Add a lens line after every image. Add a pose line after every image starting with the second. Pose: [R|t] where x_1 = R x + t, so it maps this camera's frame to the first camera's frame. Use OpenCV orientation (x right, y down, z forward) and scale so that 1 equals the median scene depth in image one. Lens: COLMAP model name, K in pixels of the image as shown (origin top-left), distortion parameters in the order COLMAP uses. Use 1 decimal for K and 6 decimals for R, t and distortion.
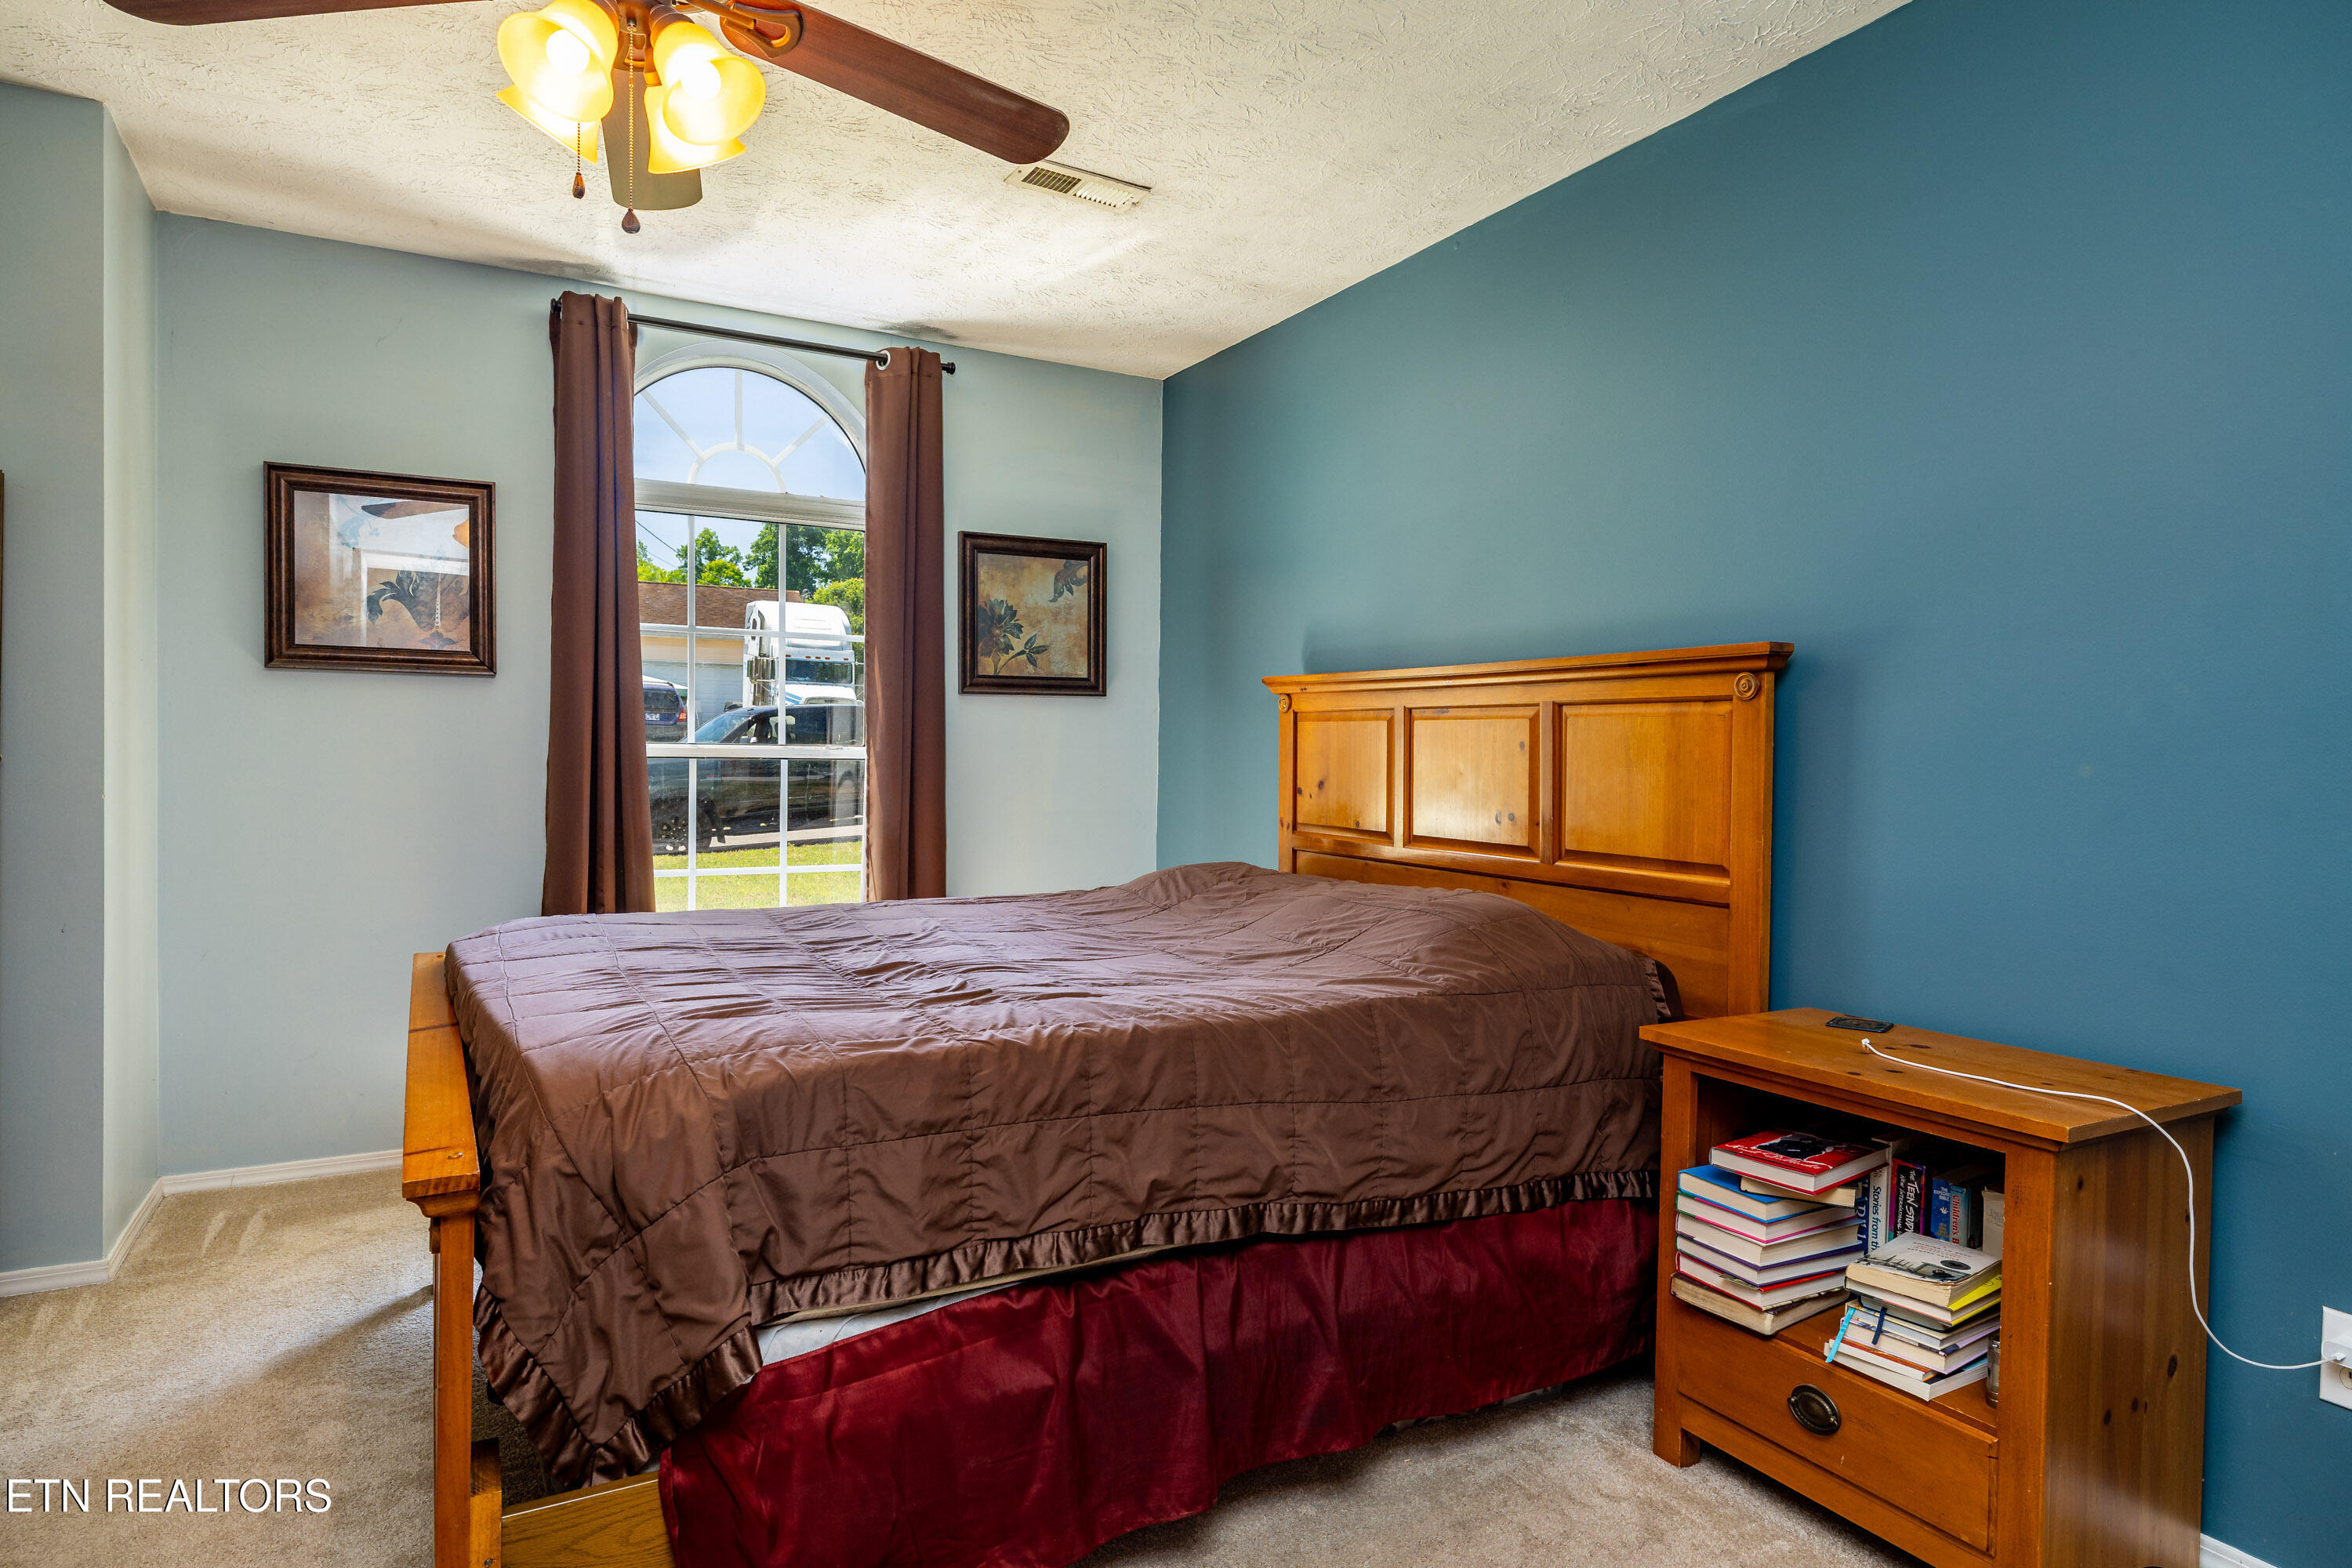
lens RADIAL K [[1341.1, 0, 1178.4], [0, 1341.1, 782.3], [0, 0, 1]] dist [0.003808, -0.002814]
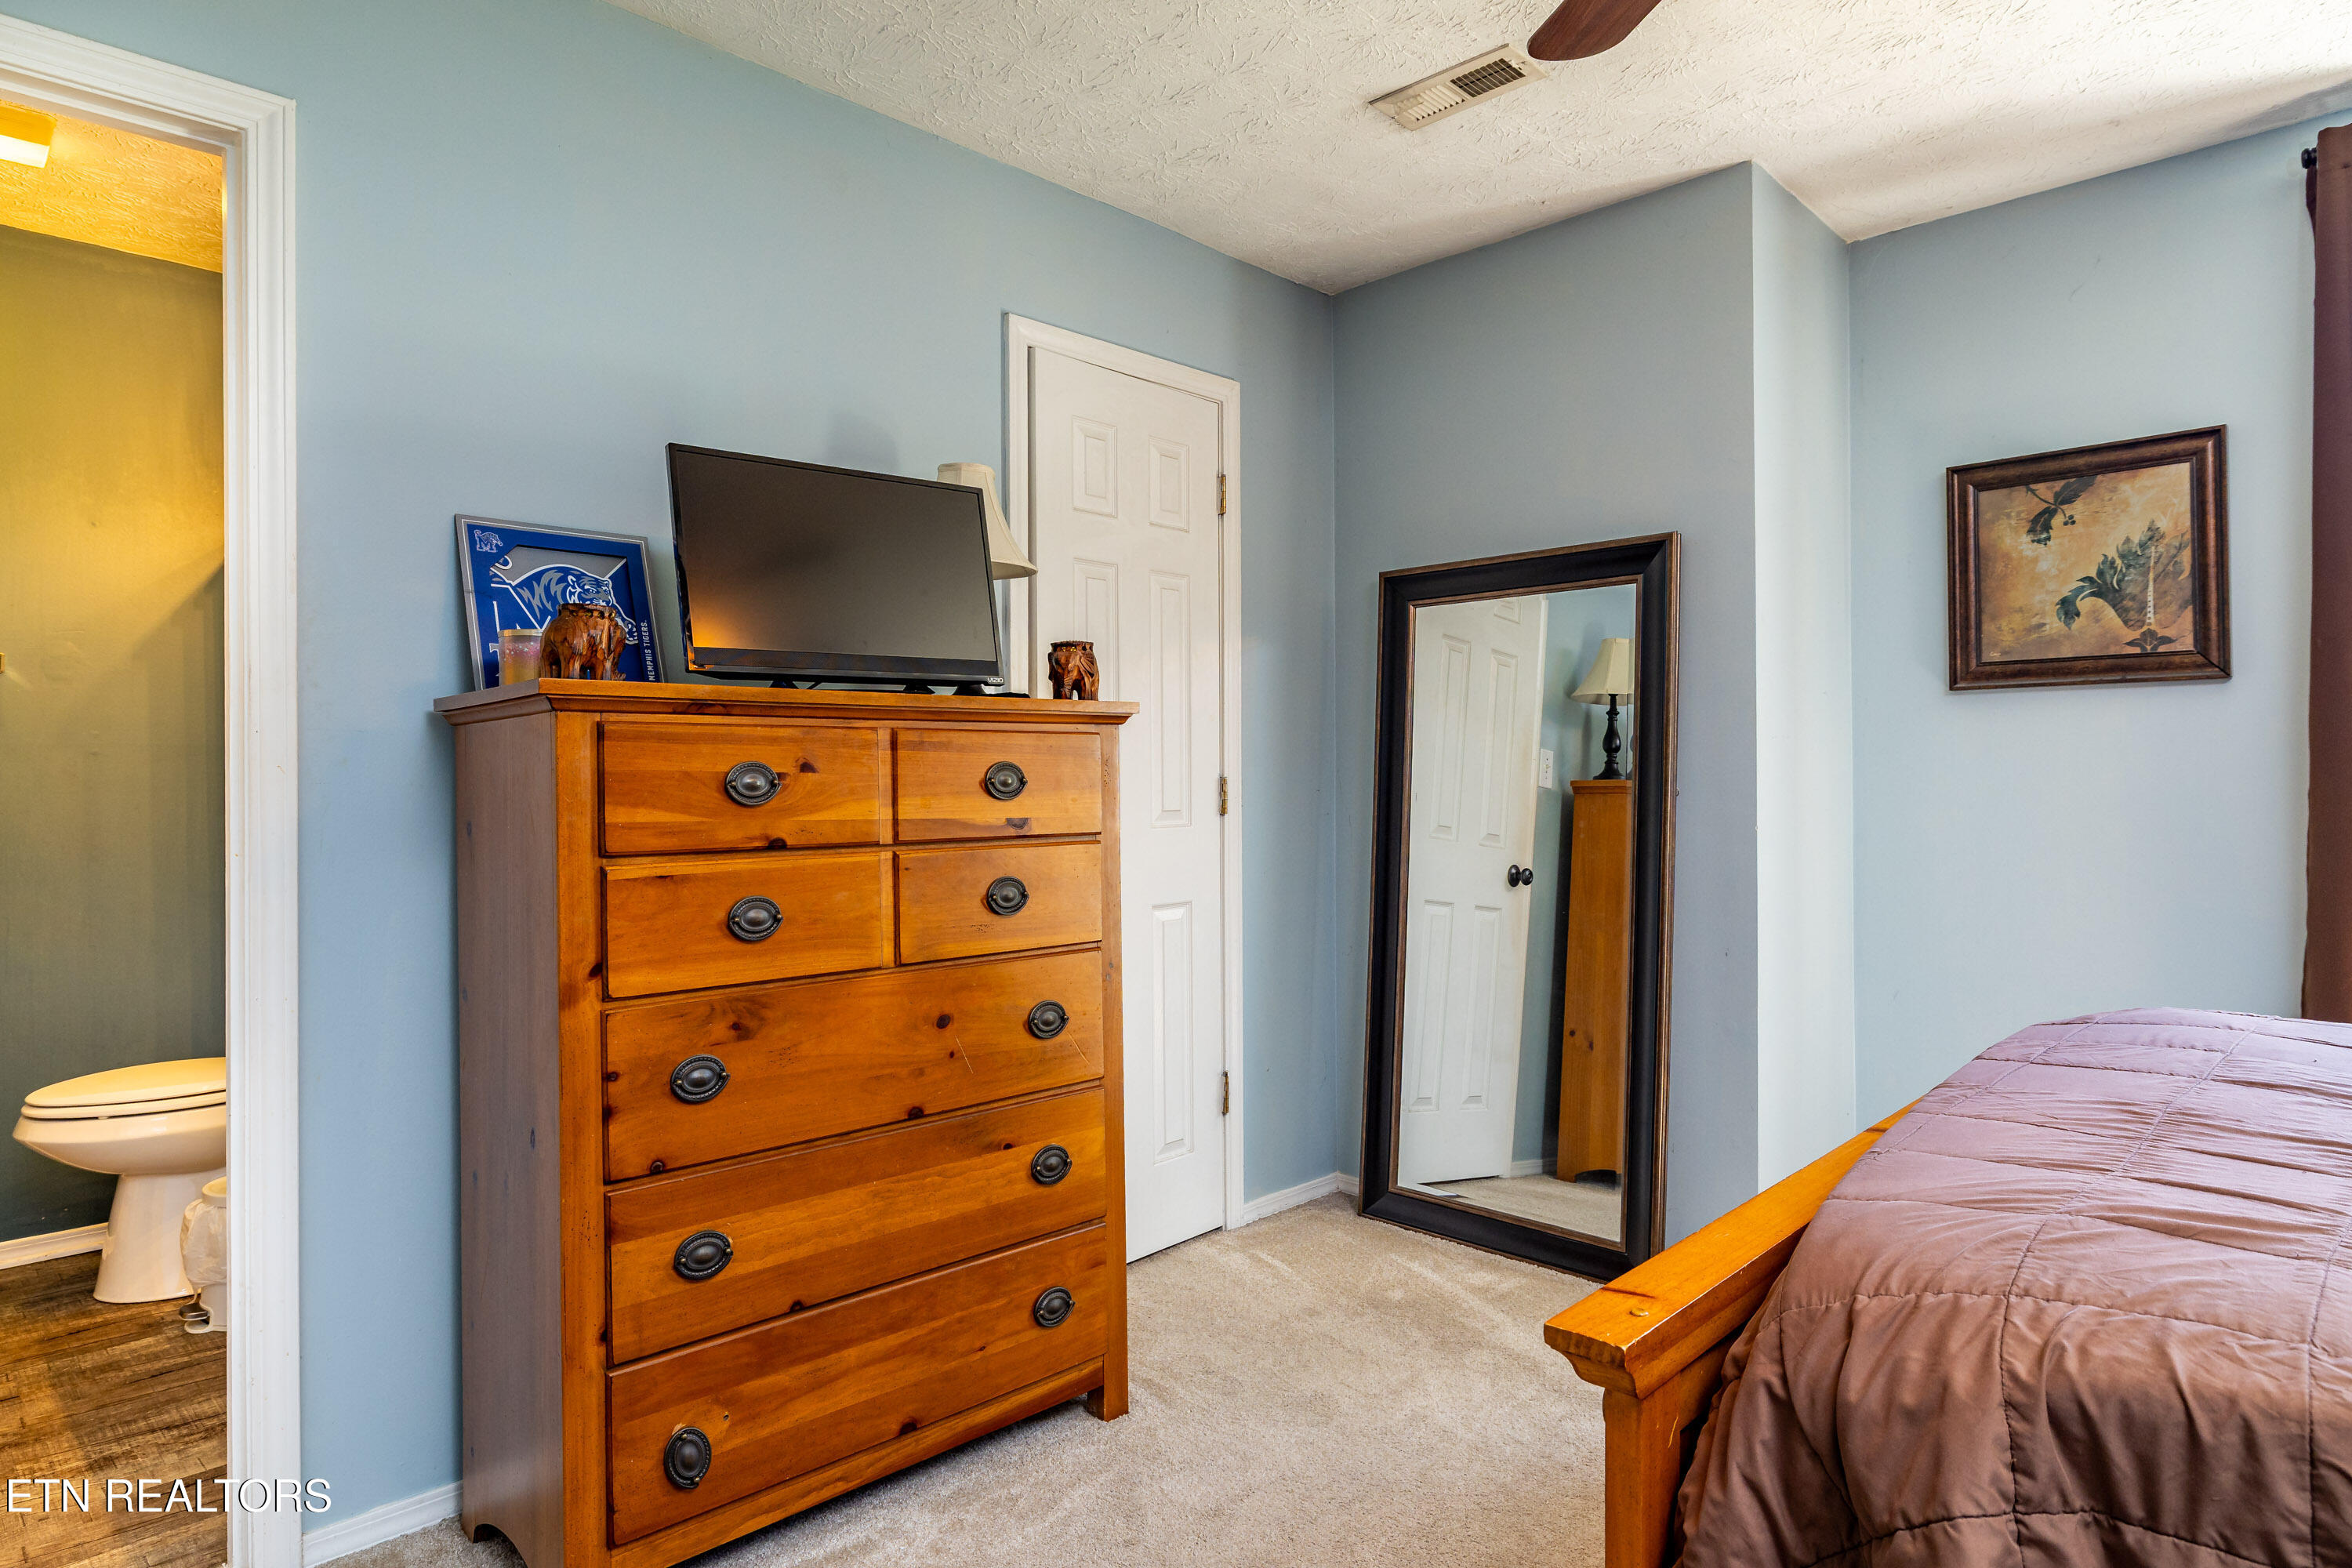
lens RADIAL K [[1341.1, 0, 1174.1], [0, 1341.1, 772.3], [0, 0, 1]] dist [0.003808, -0.002814]
pose [[0.277239, -0.015083, -0.960683, 0.055295], [-0.012882, 0.999729, -0.019413, -0.004405], [0.960715, 0.017758, 0.276969, 0.231743]]
